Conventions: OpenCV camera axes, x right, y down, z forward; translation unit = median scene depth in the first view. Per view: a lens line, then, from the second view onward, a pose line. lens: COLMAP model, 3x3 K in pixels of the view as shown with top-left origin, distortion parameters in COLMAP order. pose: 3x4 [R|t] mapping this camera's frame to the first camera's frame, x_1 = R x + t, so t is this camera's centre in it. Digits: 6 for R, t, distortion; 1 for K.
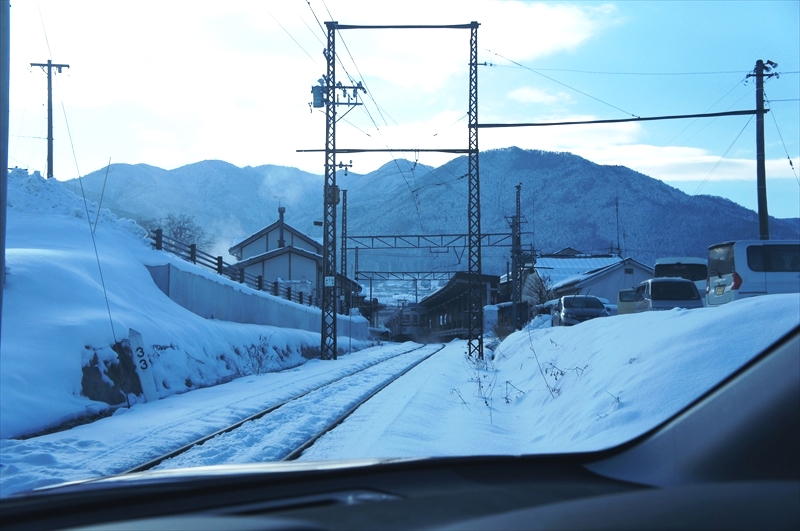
lens RADIAL K [[1097.6, 0, 400.1], [0, 1097.6, 264.4], [0, 0, 1]] dist [0.173614, 0.000000]
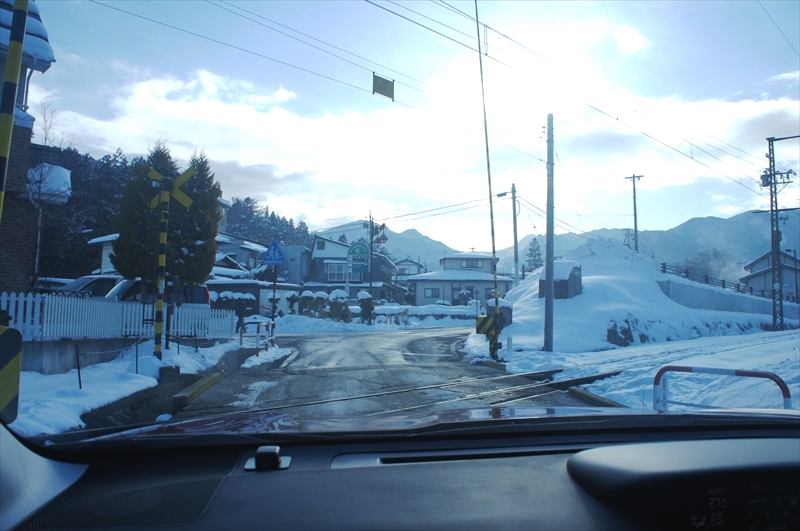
lens RADIAL K [[614.9, 0, 400.0], [0, 614.9, 263.7], [0, 0, 1]] dist [-0.001562, -0.001282]
pose [[0.758083, -0.054034, -0.649916, 0.115034], [0.037403, 0.998524, -0.039389, -0.003819], [0.651085, 0.005551, 0.758985, -0.118041]]
